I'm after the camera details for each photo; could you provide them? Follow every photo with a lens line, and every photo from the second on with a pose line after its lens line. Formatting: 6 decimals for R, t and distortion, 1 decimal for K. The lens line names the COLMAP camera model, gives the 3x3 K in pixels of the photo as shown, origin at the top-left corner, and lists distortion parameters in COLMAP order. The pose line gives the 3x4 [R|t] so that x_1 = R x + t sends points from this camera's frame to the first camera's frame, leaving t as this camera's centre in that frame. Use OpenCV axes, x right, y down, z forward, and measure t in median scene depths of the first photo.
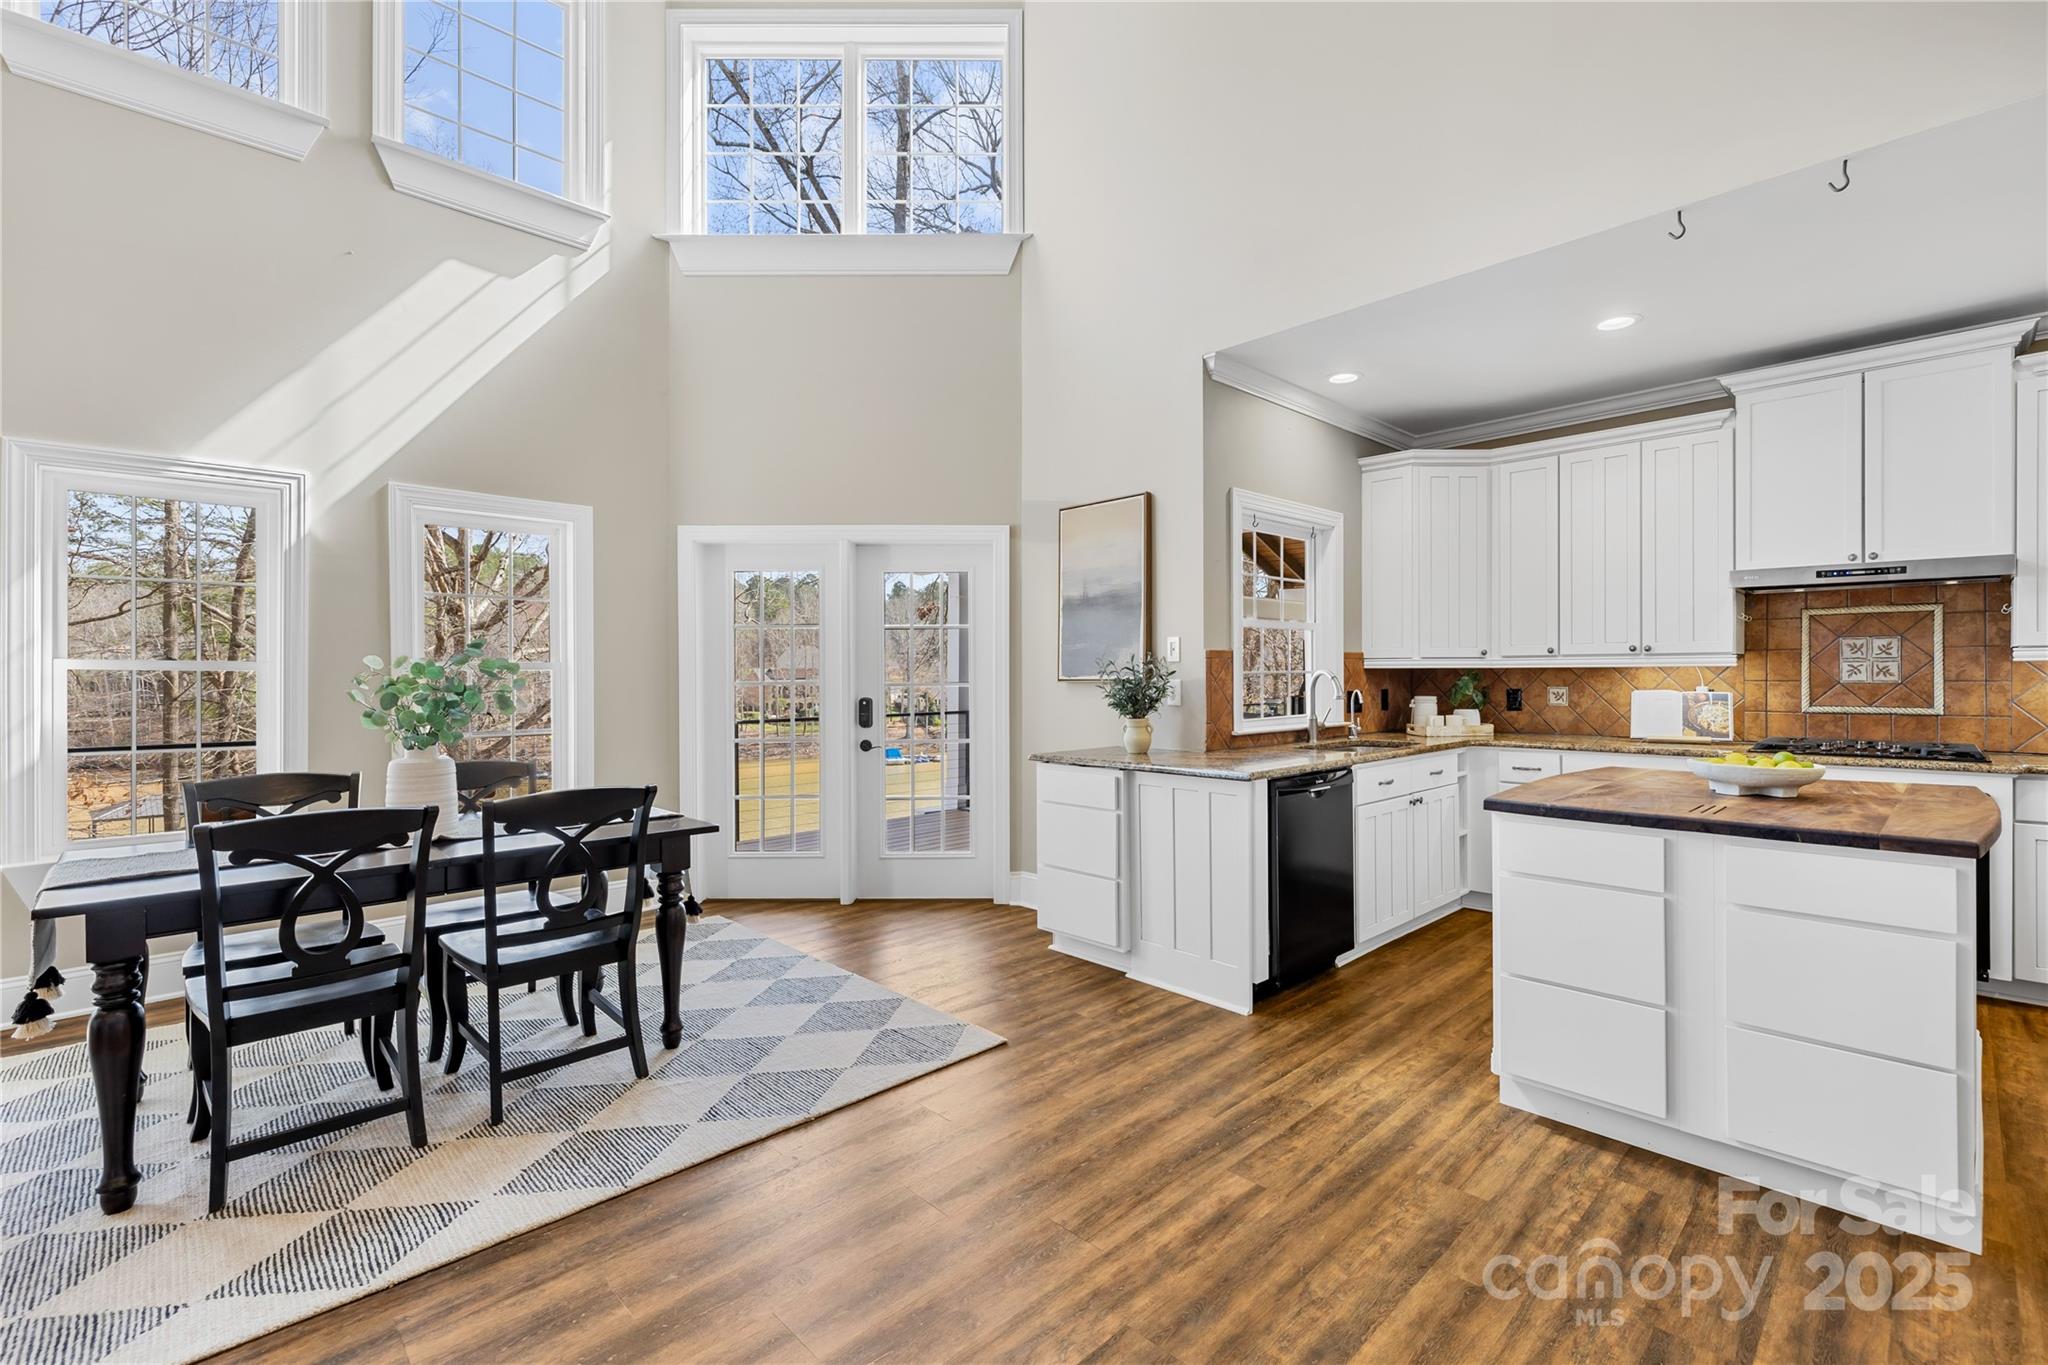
lens RADIAL K [[890.0, 0, 1081.6], [0, 890.0, 680.8], [0, 0, 1]] dist [-0.001920, 0.002525]
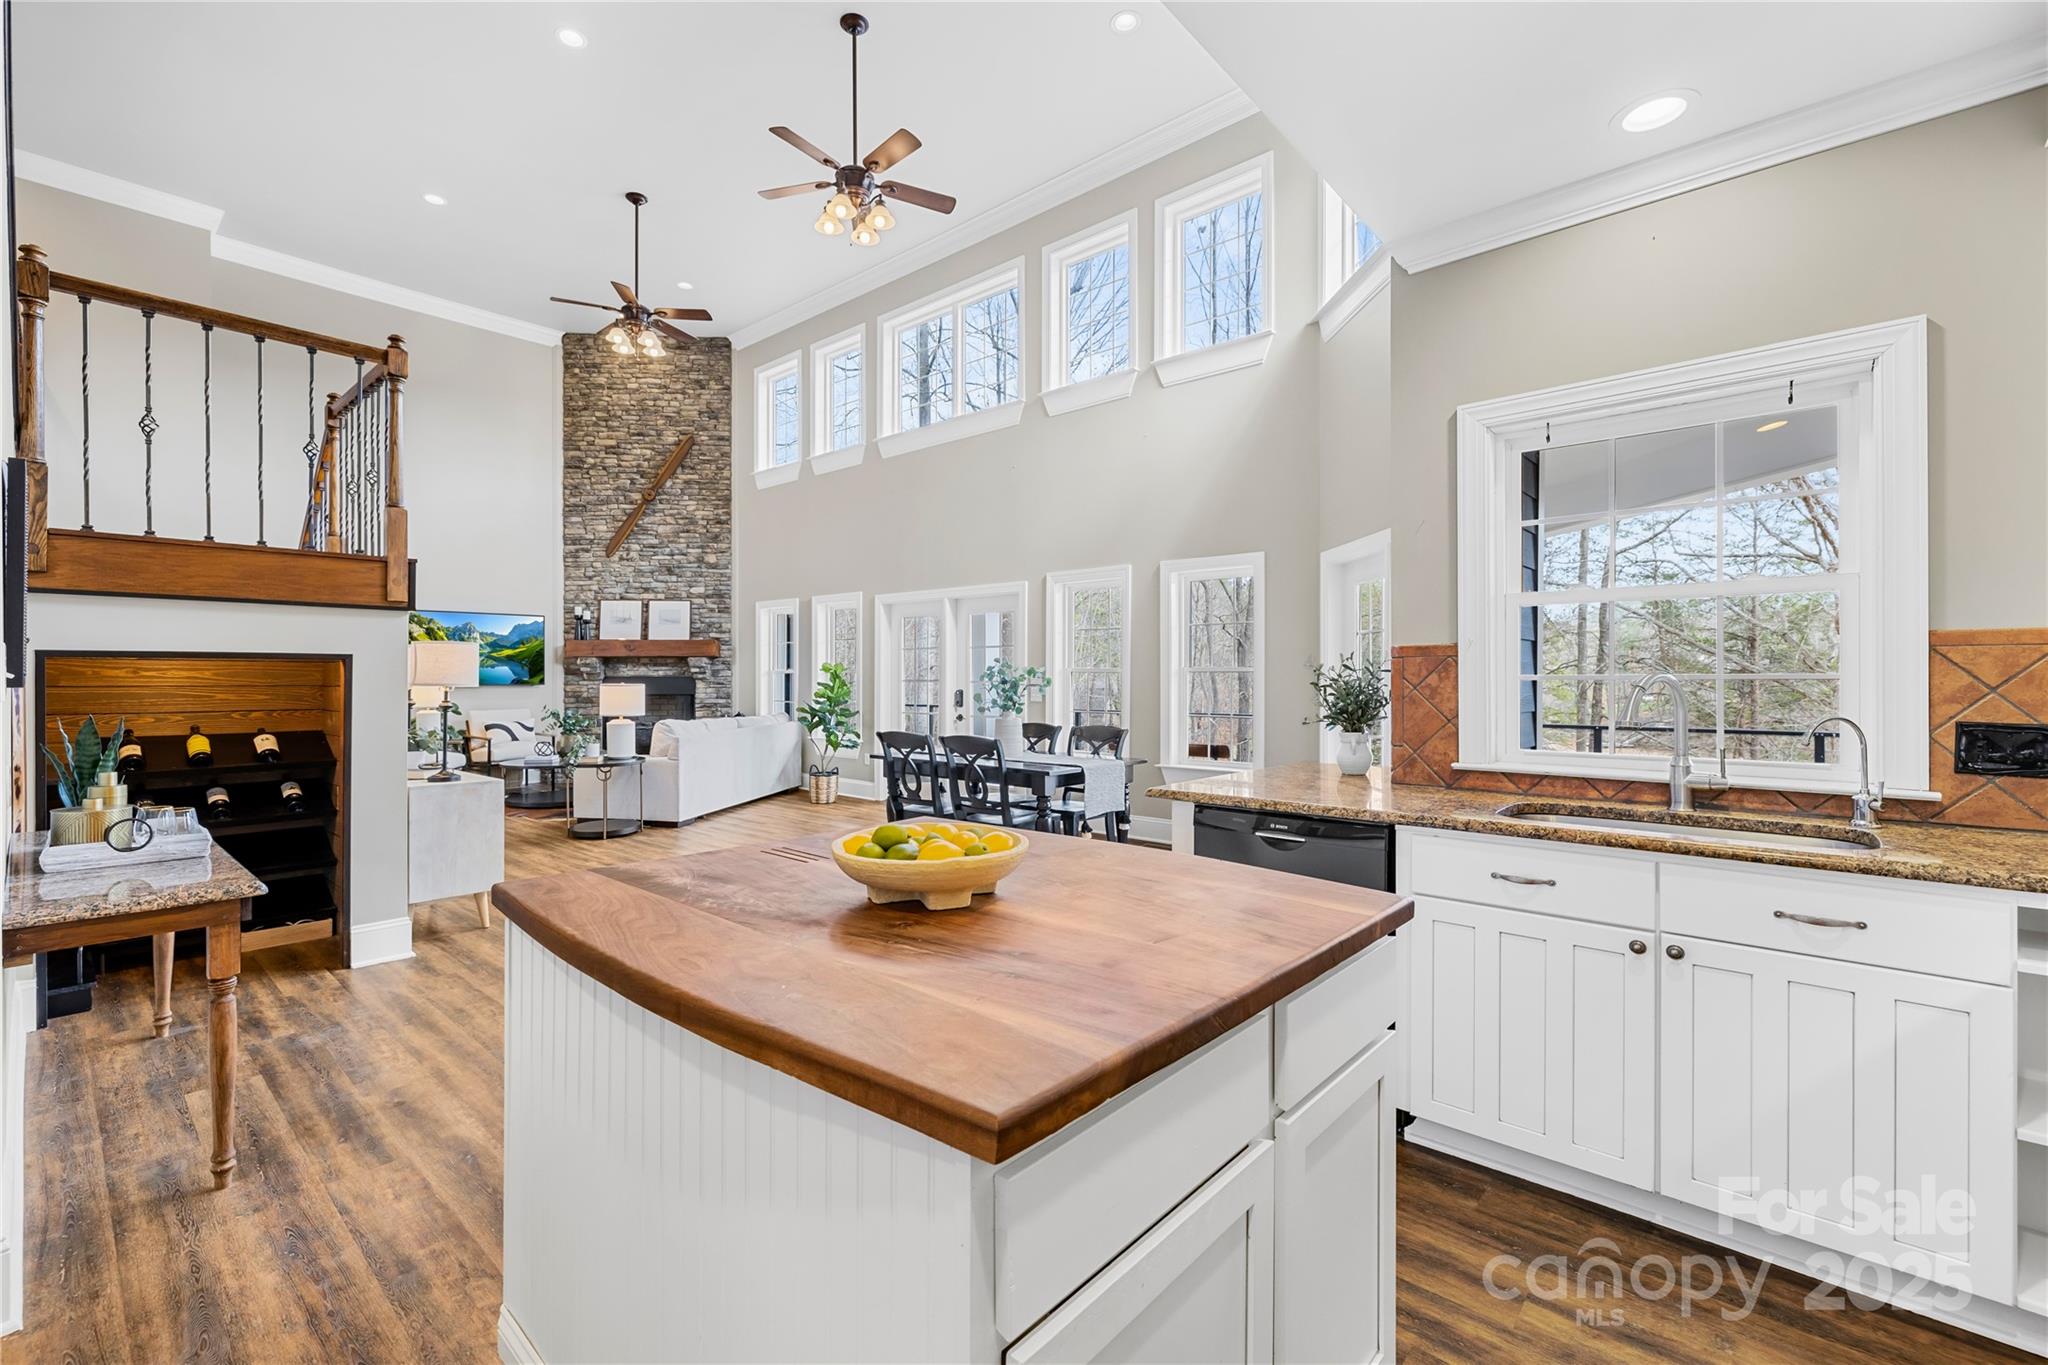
lens RADIAL K [[858.5, 0, 1014.5], [0, 858.5, 678.8], [0, 0, 1]] dist [0.002961, 0.000144]
pose [[0.056691, 0.006974, -0.998367, 0.817488], [-0.006455, 0.999957, 0.006619, -0.010145], [0.998371, 0.006069, 0.056734, 0.628868]]
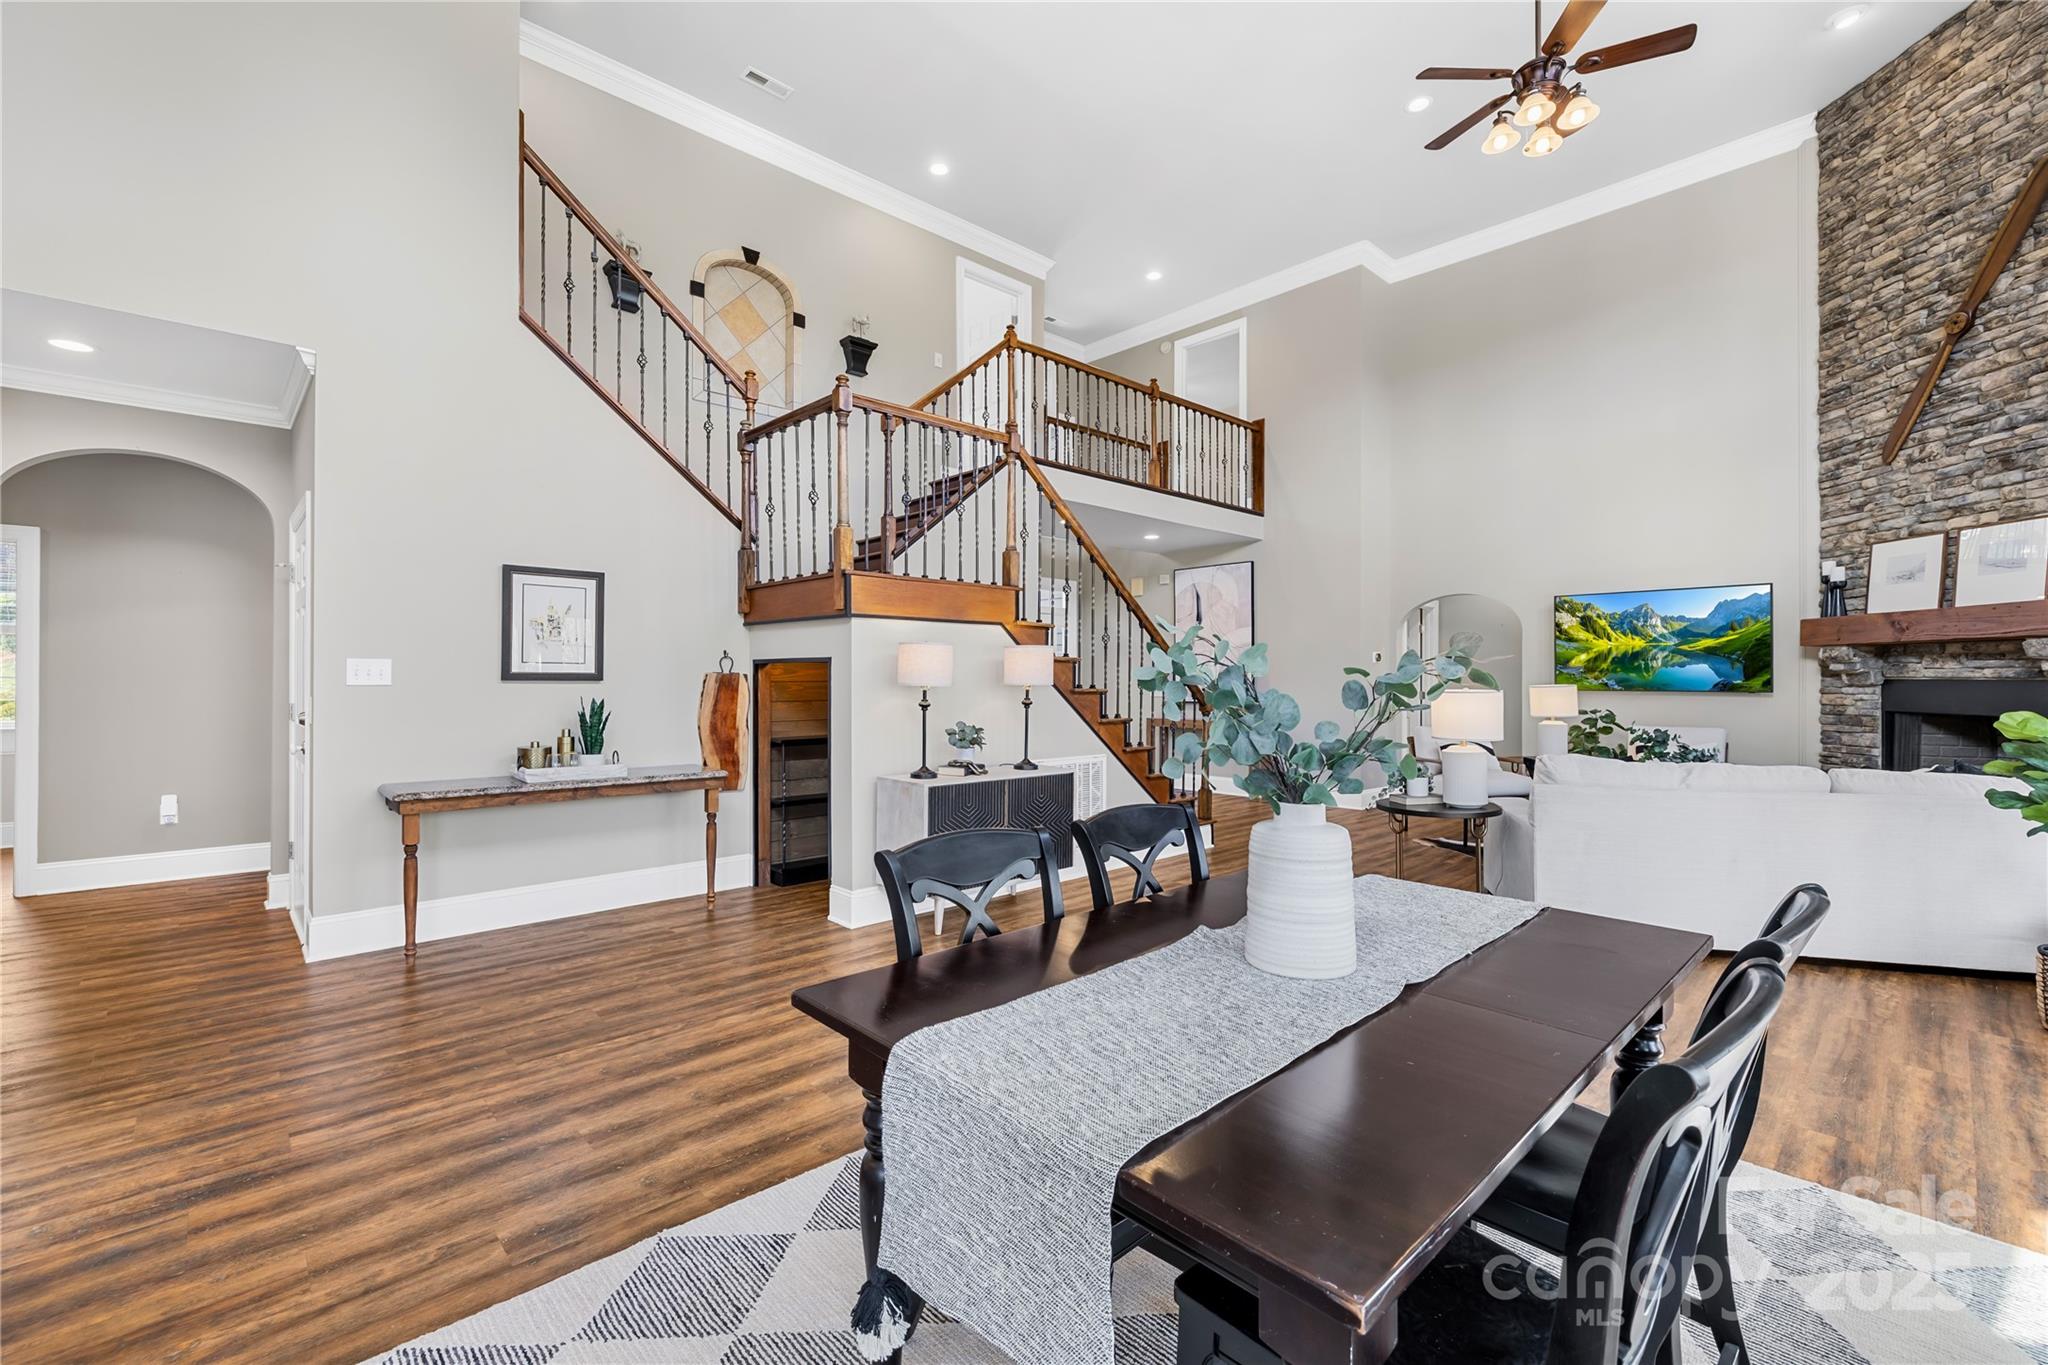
lens RADIAL K [[890.0, 0, 1010.4], [0, 890.0, 671.3], [0, 0, 1]] dist [-0.001920, 0.002525]
pose [[-0.998604, 0.002366, 0.052769, -0.403756], [0.002217, 0.999993, -0.002876, -0.005346], [-0.052776, -0.002755, -0.998603, 1.094346]]
